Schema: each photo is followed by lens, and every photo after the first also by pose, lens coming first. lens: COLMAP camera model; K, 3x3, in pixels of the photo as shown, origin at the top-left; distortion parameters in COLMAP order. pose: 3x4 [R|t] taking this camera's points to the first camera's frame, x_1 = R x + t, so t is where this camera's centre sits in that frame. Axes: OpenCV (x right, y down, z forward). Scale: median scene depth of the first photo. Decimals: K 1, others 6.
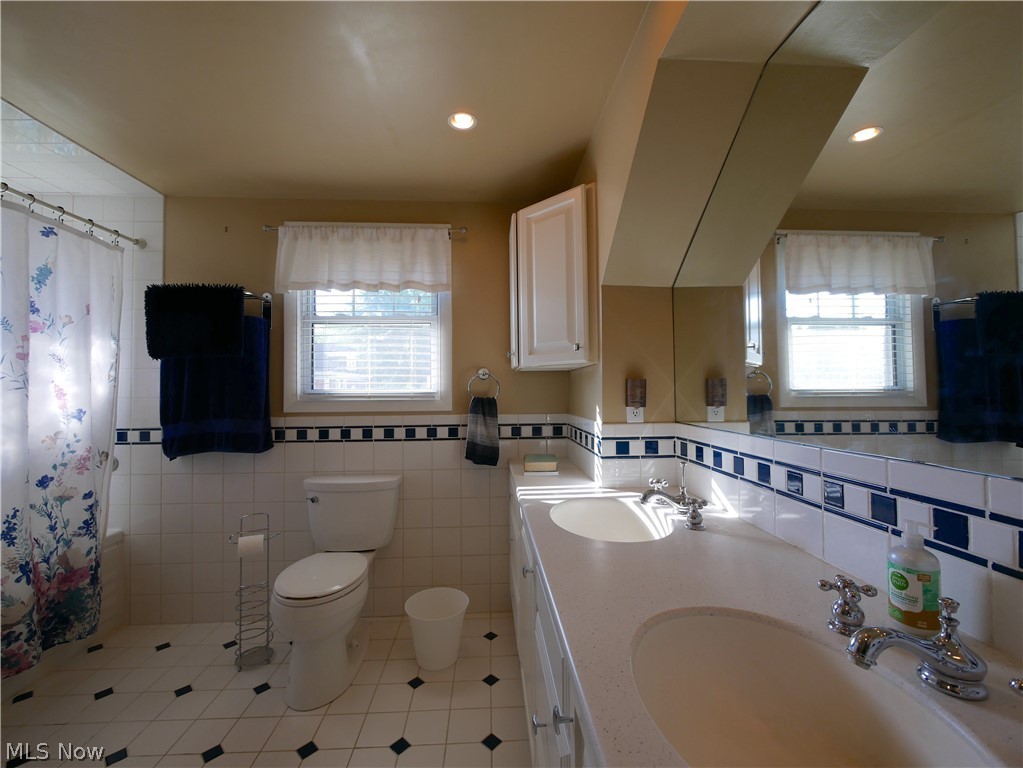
lens RADIAL K [[423.1, 0, 507.3], [0, 423.1, 380.8], [0, 0, 1]] dist [-0.002307, 0.000017]
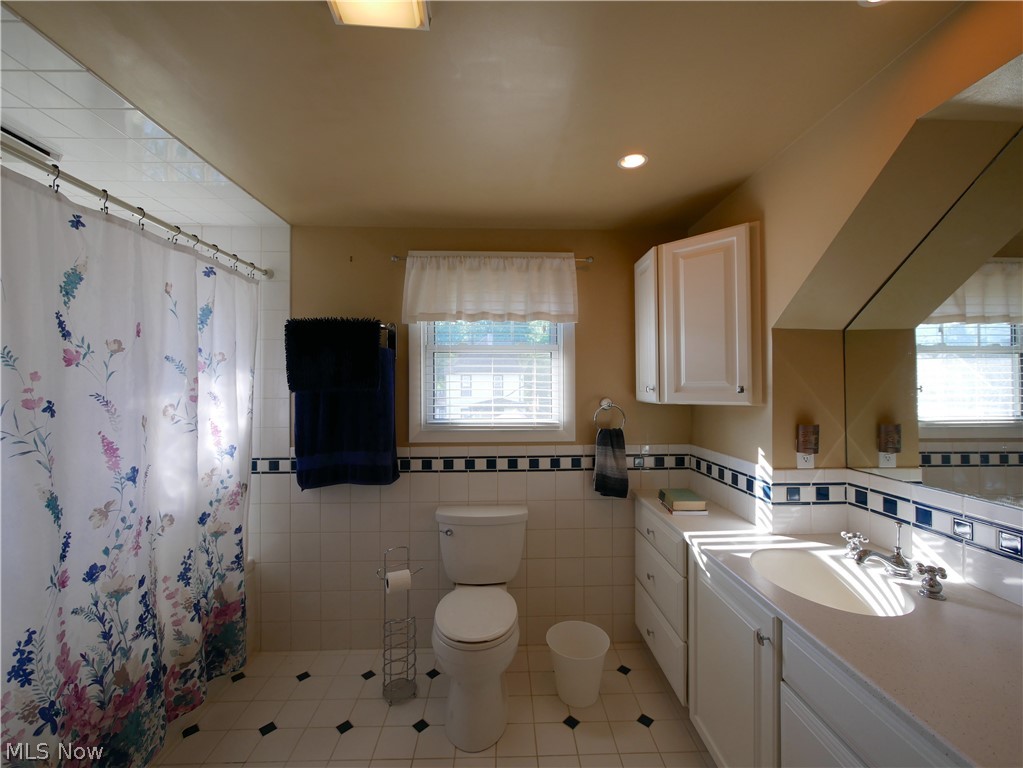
lens RADIAL K [[424.2, 0, 512.0], [0, 424.2, 380.6], [0, 0, 1]] dist [-0.006458, 0.000028]
pose [[0.999814, 0.004305, -0.018789, -0.288024], [-0.004124, 0.999945, 0.009675, -0.088762], [0.018829, -0.009596, 0.999777, 0.002820]]
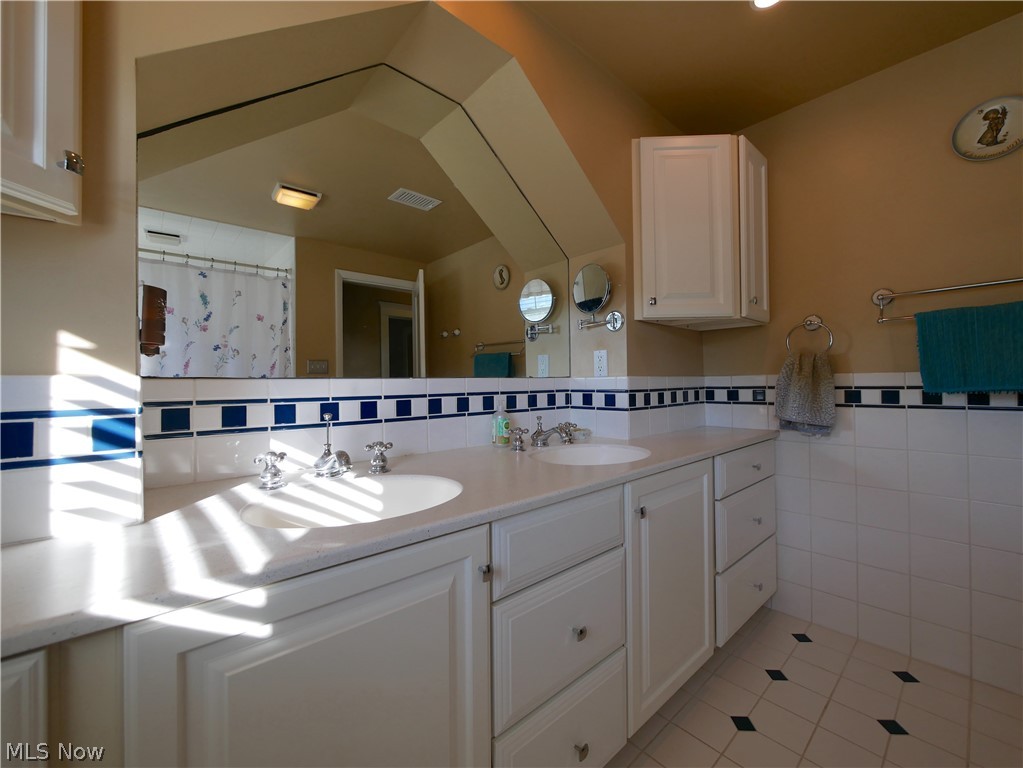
lens RADIAL K [[423.1, 0, 507.3], [0, 423.1, 380.8], [0, 0, 1]] dist [-0.002307, 0.000017]
pose [[-0.616827, 0.014203, 0.786970, -0.278111], [-0.004271, 0.999762, -0.021391, 0.088886], [-0.787087, -0.016556, -0.616620, 0.762145]]
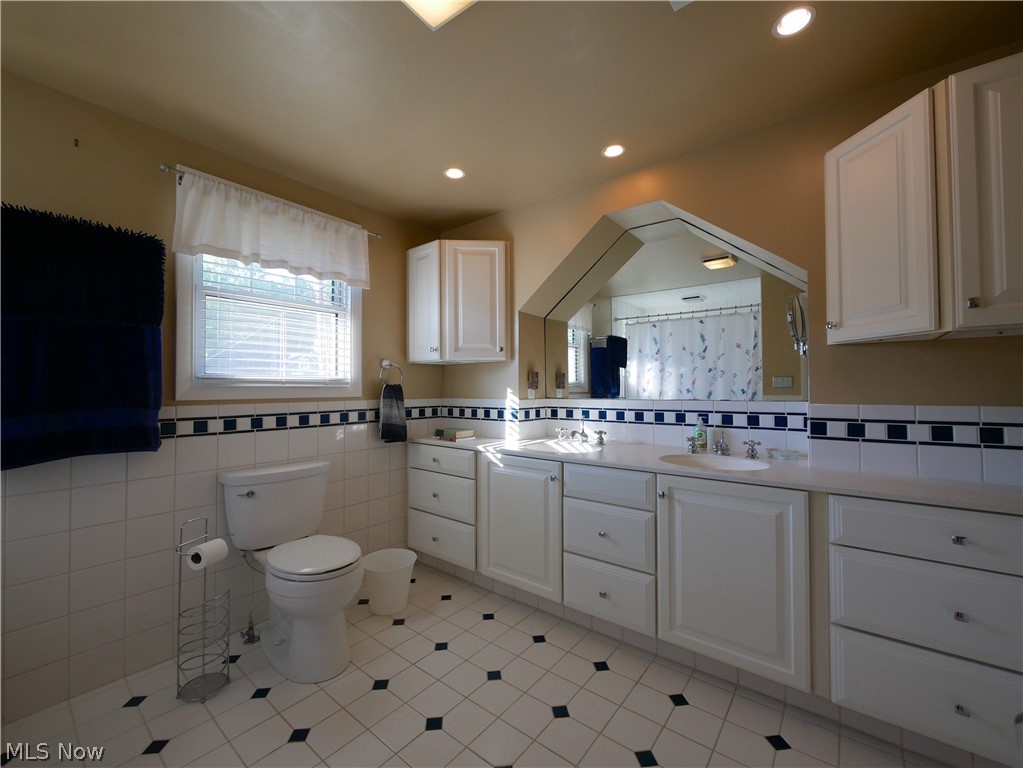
lens RADIAL K [[424.2, 0, 512.0], [0, 424.2, 380.6], [0, 0, 1]] dist [-0.006458, 0.000028]
pose [[0.660543, 0.018377, 0.750563, -0.766358], [-0.017054, 0.999810, -0.009471, 0.036432], [-0.750594, -0.006544, 0.660731, -0.015154]]
